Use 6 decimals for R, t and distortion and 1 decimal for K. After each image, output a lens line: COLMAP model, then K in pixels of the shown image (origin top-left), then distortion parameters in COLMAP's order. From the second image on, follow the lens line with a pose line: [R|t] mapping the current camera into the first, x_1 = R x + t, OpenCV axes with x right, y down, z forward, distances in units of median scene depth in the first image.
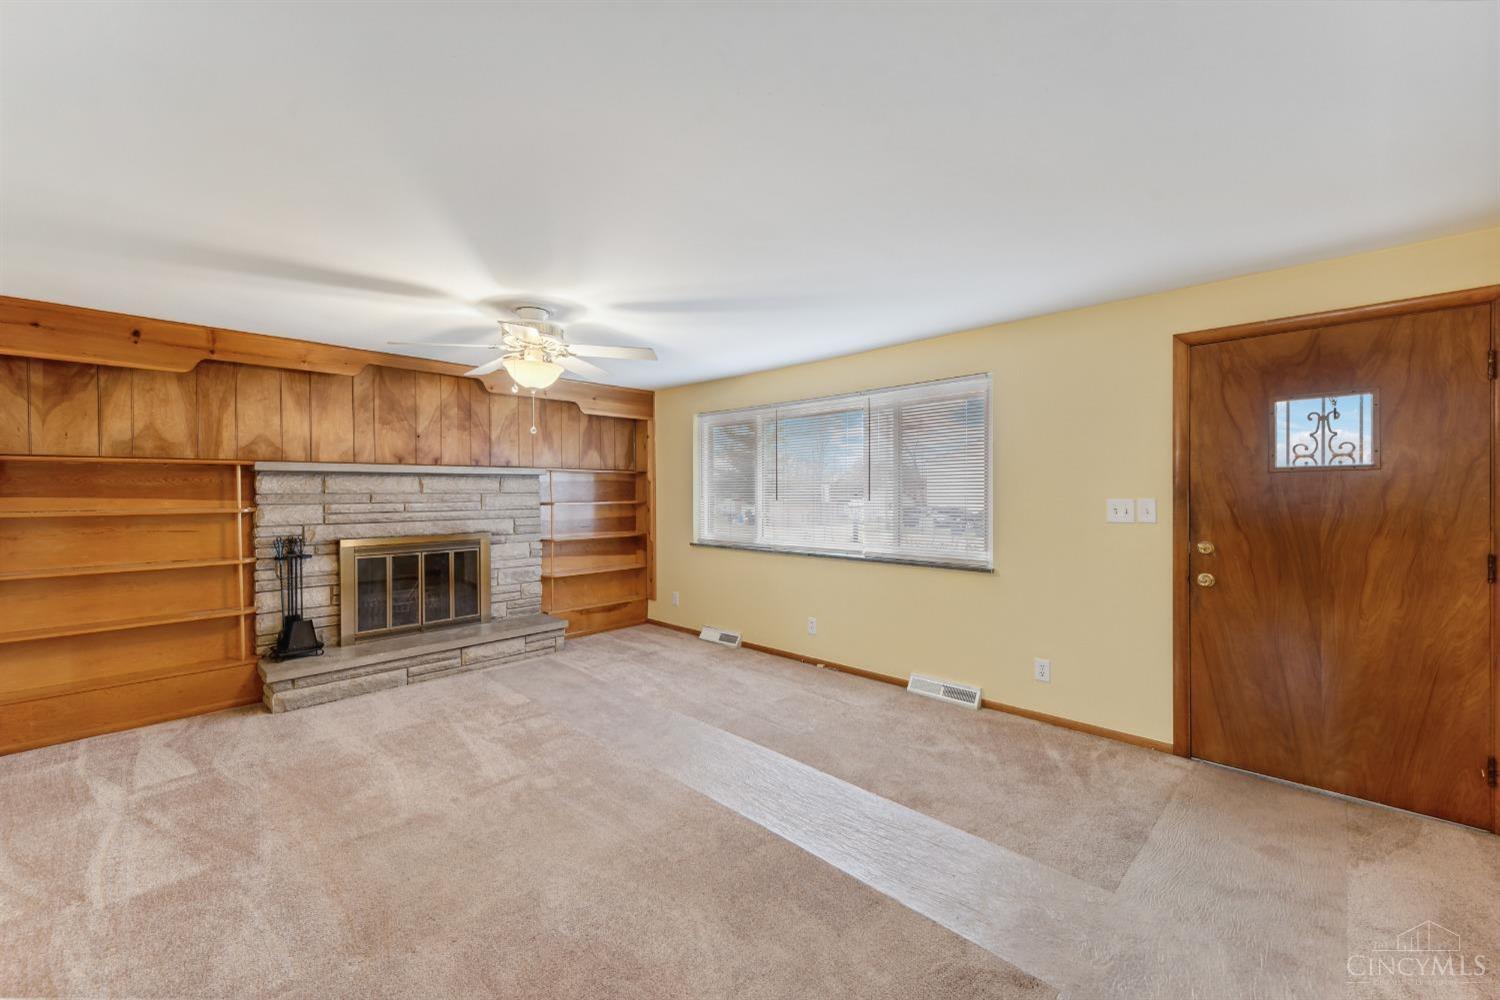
lens RADIAL K [[601.5, 0, 746.5], [0, 601.5, 497.8], [0, 0, 1]] dist [0.004785, -0.000320]
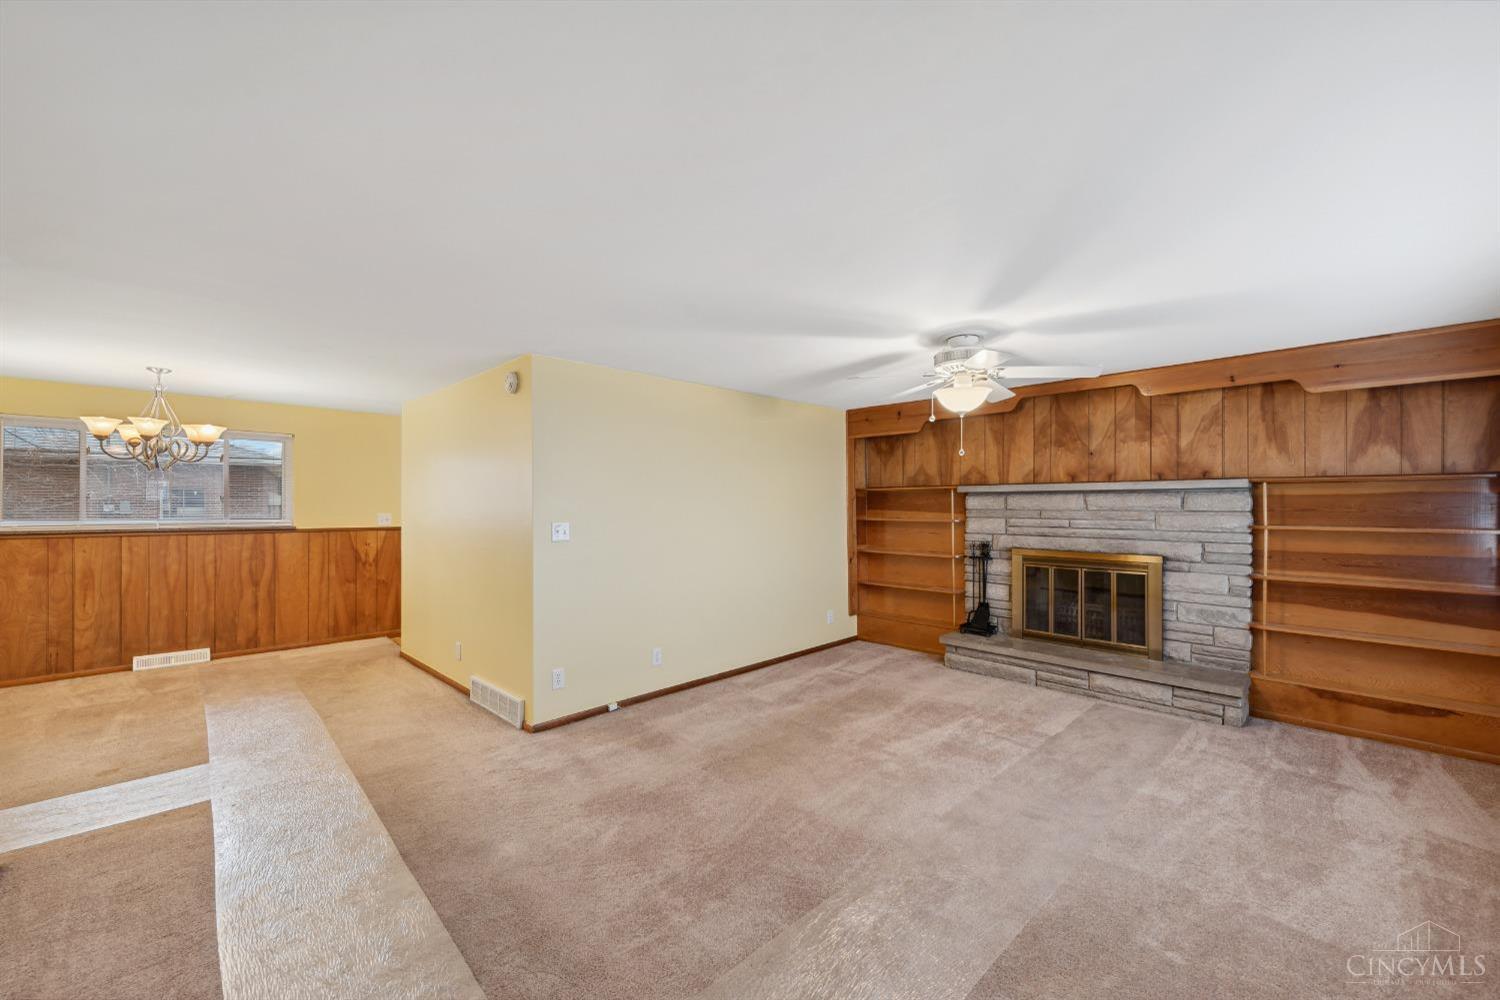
lens RADIAL K [[601.5, 0, 747.2], [0, 601.5, 507.3], [0, 0, 1]] dist [0.004785, -0.000320]
pose [[-0.049633, 0.009589, -0.998722, 0.515868], [-0.011558, 0.999881, 0.010174, -0.016613], [0.998701, 0.012048, -0.049516, 0.497086]]
